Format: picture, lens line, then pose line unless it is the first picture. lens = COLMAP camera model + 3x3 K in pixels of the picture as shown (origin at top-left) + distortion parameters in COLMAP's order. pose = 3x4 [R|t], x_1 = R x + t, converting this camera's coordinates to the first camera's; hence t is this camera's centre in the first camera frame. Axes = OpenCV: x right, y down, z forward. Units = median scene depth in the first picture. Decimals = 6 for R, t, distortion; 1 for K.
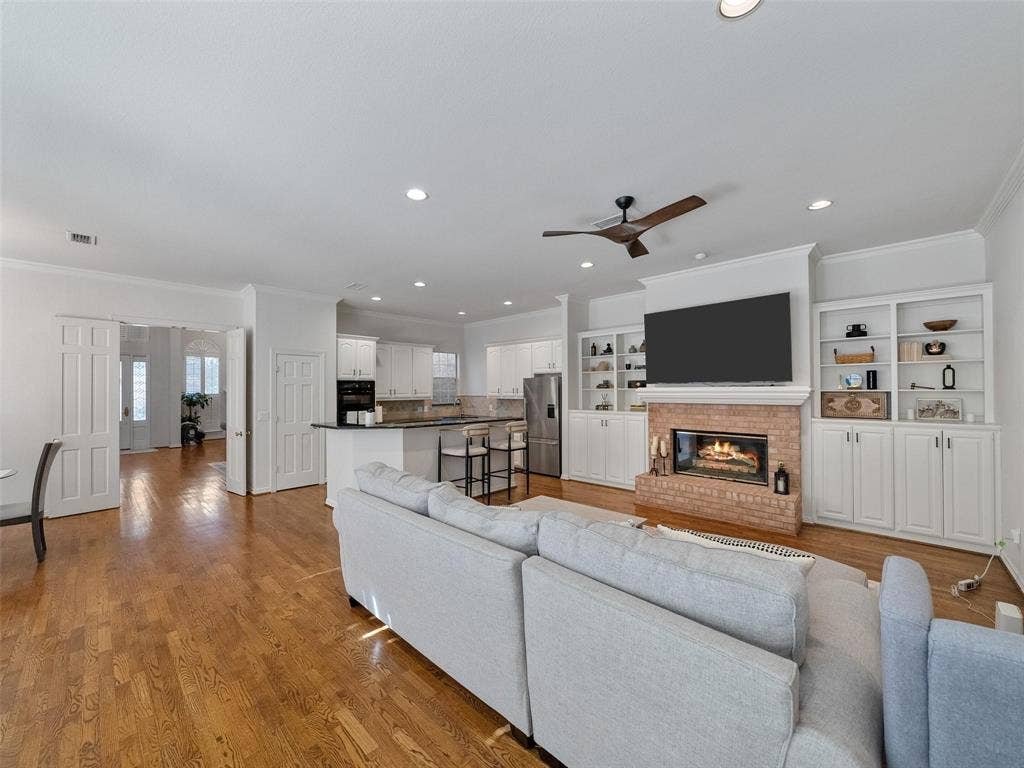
lens RADIAL K [[401.9, 0, 512.0], [0, 401.9, 384.0], [0, 0, 1]] dist [-0.003336, -0.000300]
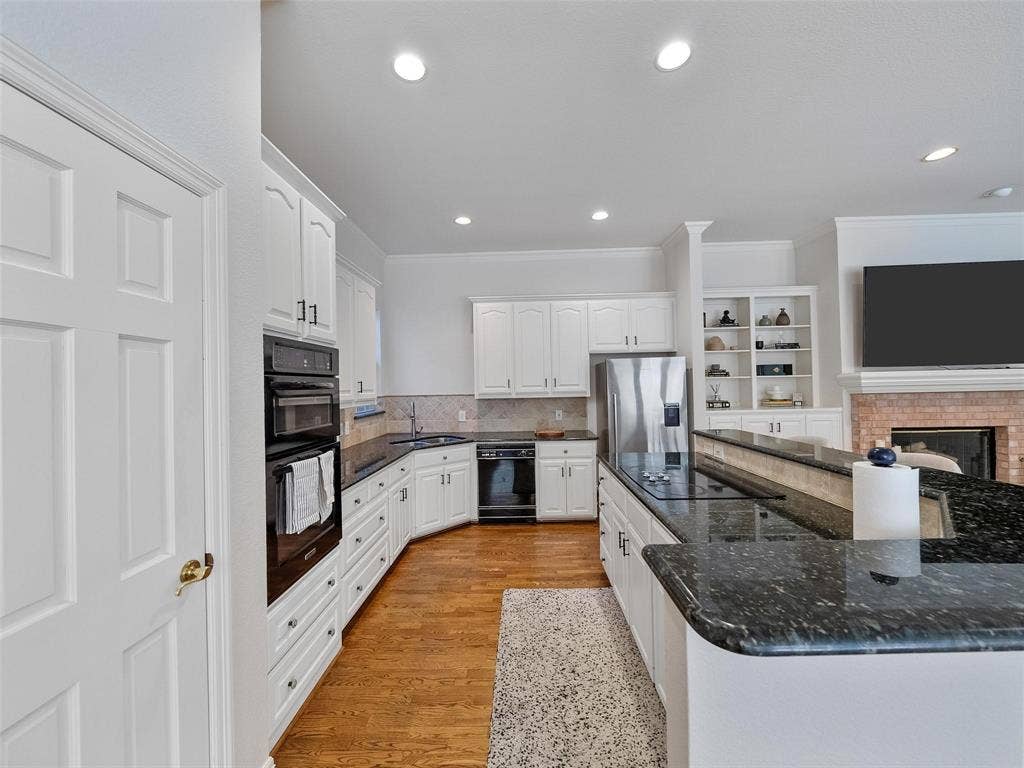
lens RADIAL K [[401.9, 0, 512.0], [0, 401.9, 384.0], [0, 0, 1]] dist [-0.003336, -0.000300]
pose [[0.741642, -0.007086, 0.670758, -0.522340], [0.005953, 0.999974, 0.003982, 0.020621], [-0.670770, 0.001040, 0.741665, 0.791054]]
